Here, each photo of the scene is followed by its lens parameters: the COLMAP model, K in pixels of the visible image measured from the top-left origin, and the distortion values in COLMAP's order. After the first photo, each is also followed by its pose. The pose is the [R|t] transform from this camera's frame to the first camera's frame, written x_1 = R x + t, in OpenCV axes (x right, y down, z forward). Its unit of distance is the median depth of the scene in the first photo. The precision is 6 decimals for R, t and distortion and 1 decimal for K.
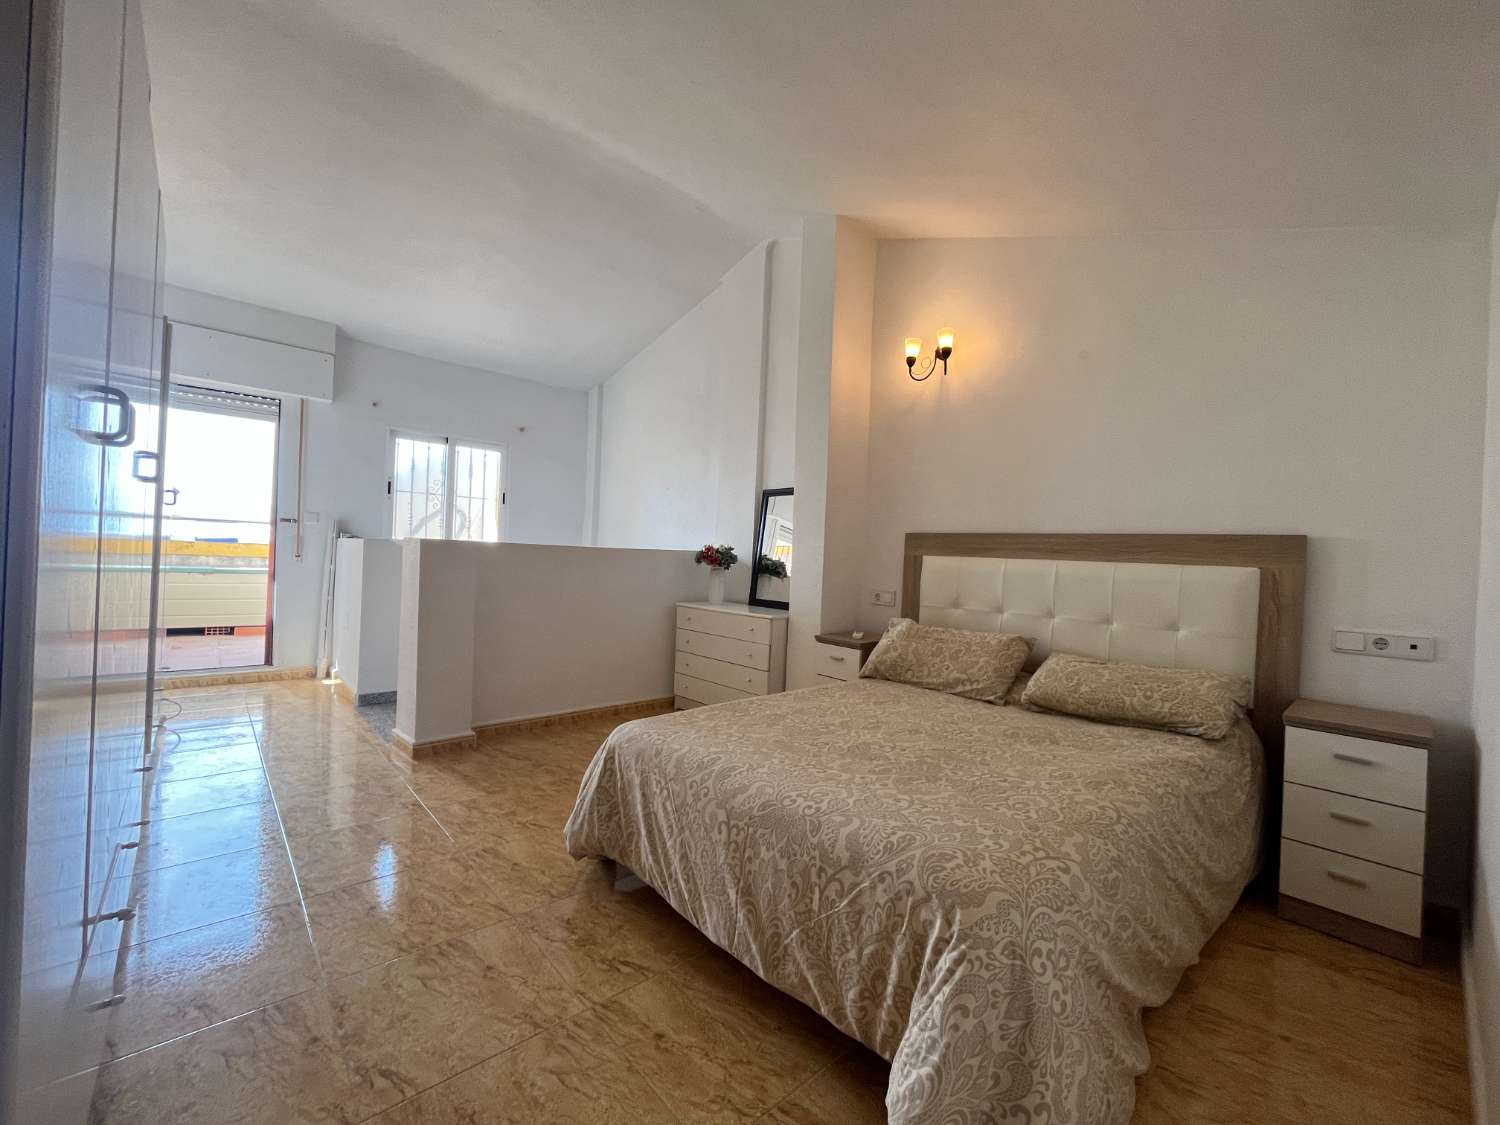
lens RADIAL K [[613.1, 0, 749.3], [0, 613.1, 559.2], [0, 0, 1]] dist [-0.003038, 0.000461]
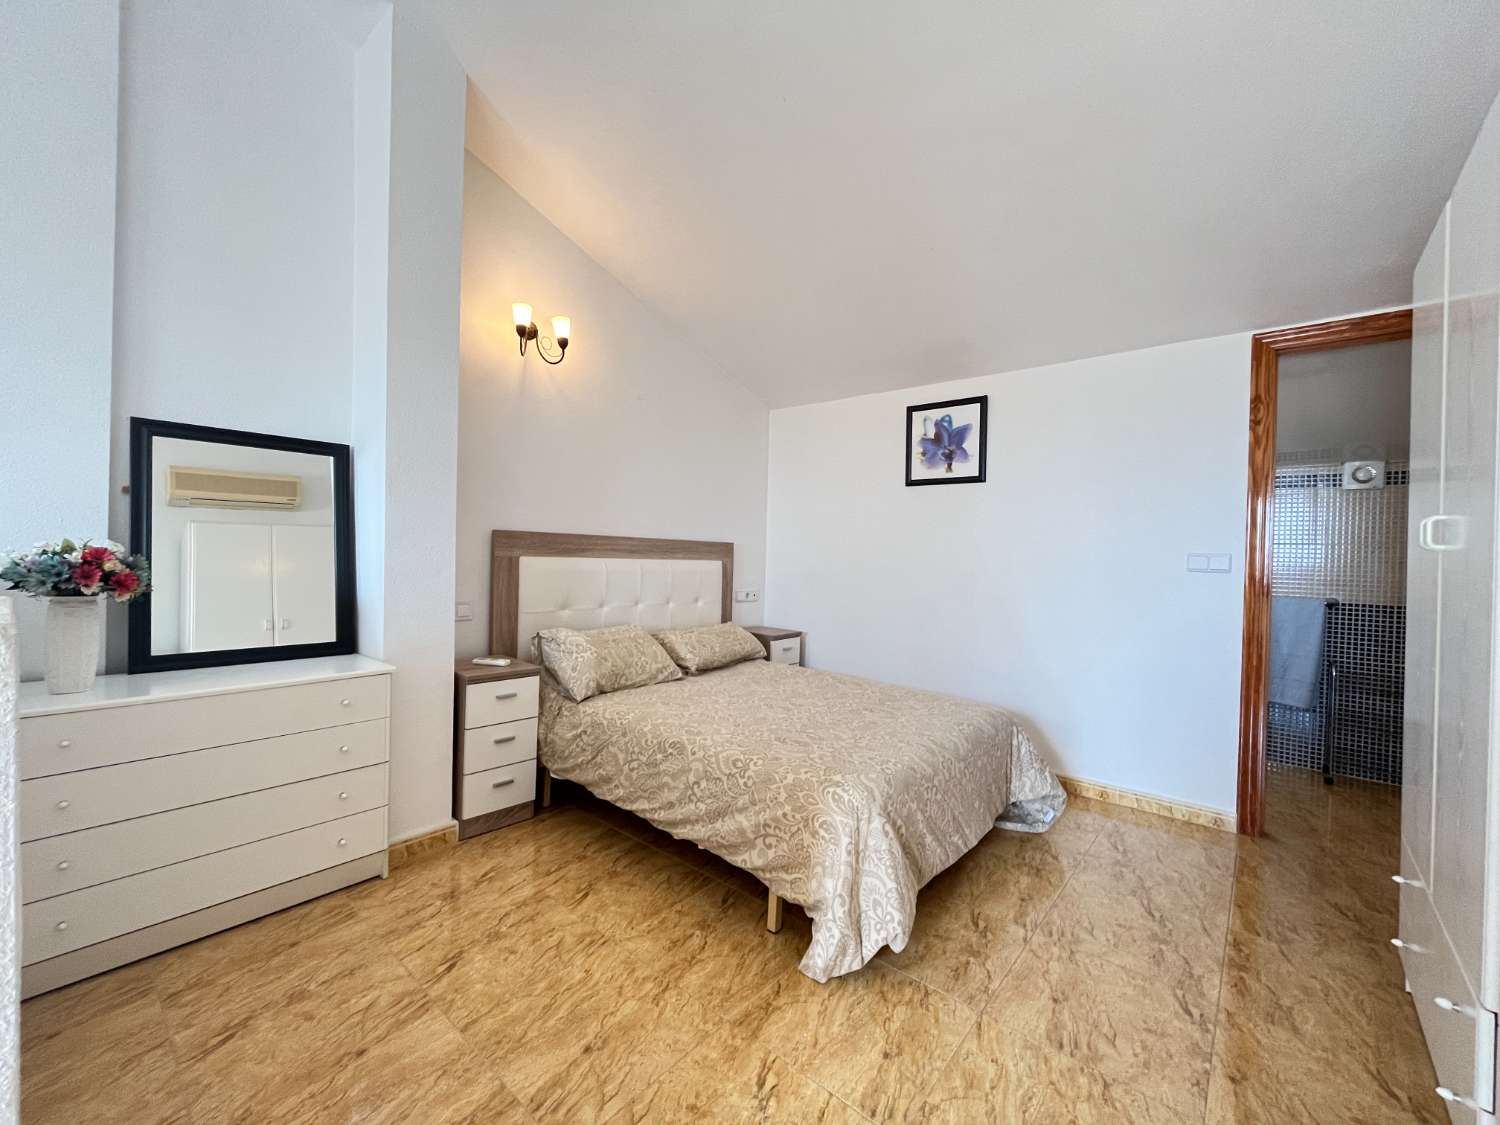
lens RADIAL K [[613.1, 0, 749.3], [0, 613.1, 559.2], [0, 0, 1]] dist [-0.003038, 0.000461]
pose [[-0.135346, -0.049342, 0.989569, -1.310048], [-0.025029, 0.998611, 0.046369, -0.105602], [-0.990482, -0.018492, -0.136393, 1.631485]]
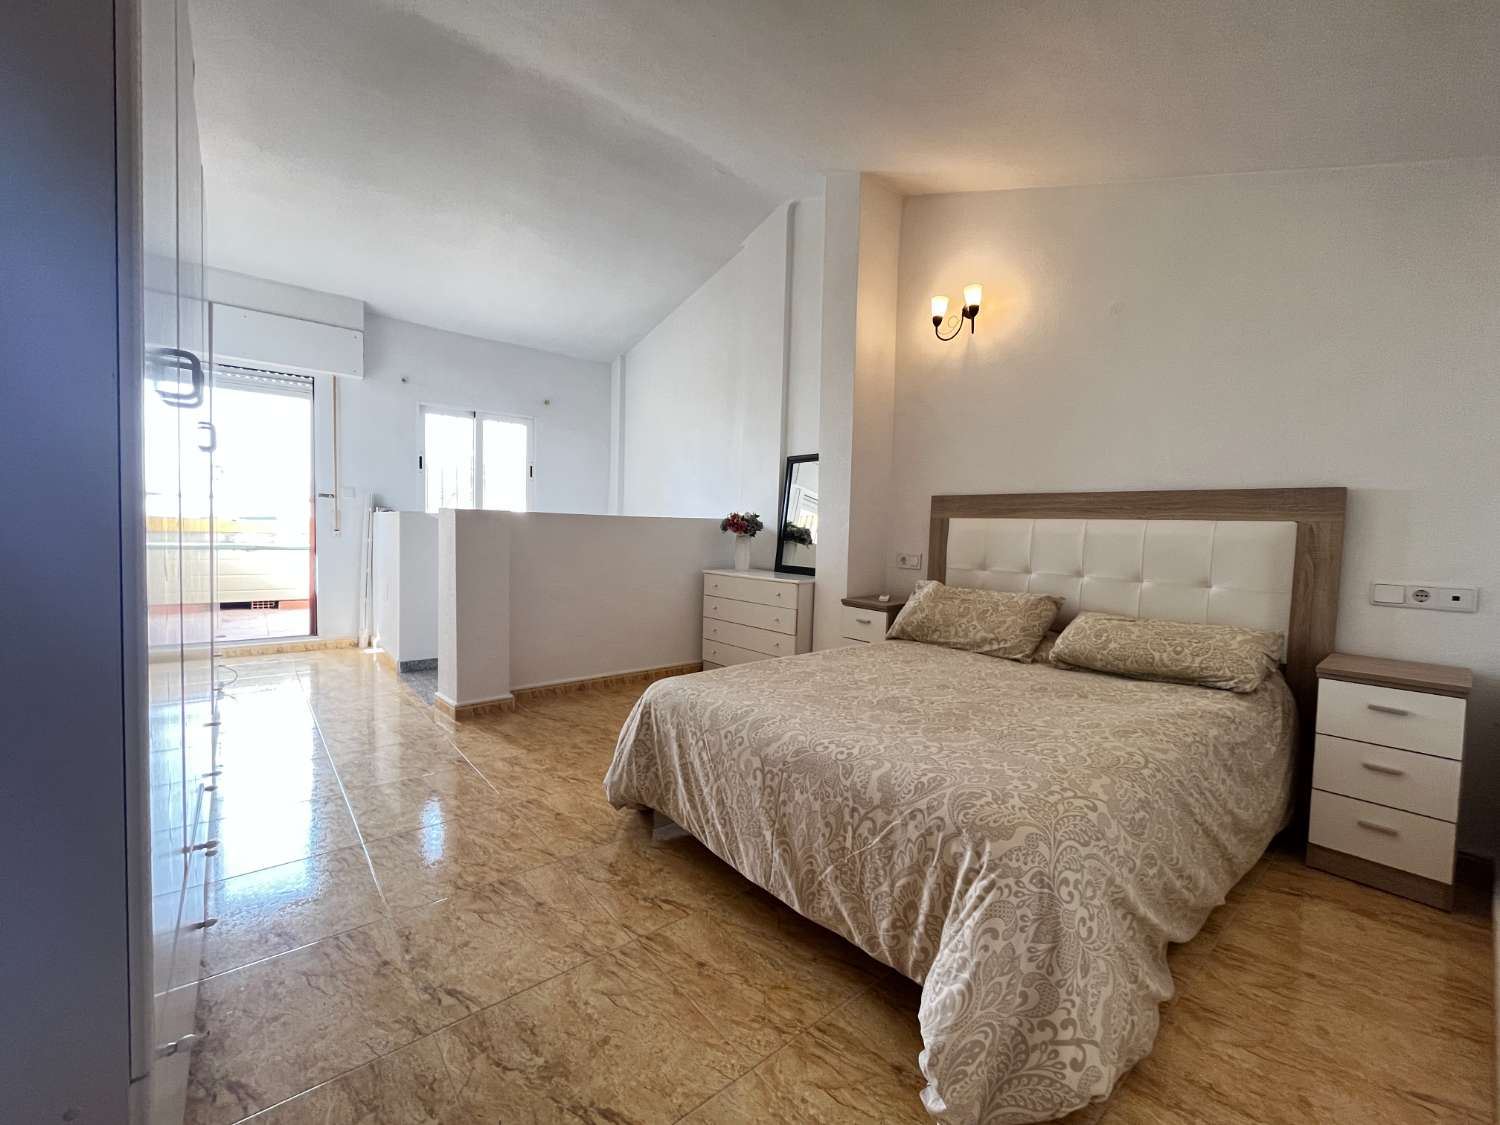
lens RADIAL K [[613.1, 0, 749.3], [0, 613.1, 559.2], [0, 0, 1]] dist [-0.003038, 0.000461]
pose [[0.999241, -0.012553, -0.036884, -0.013632], [0.014130, 0.998983, 0.042814, 0.027385], [0.036309, -0.043303, 0.998402, -0.023854]]
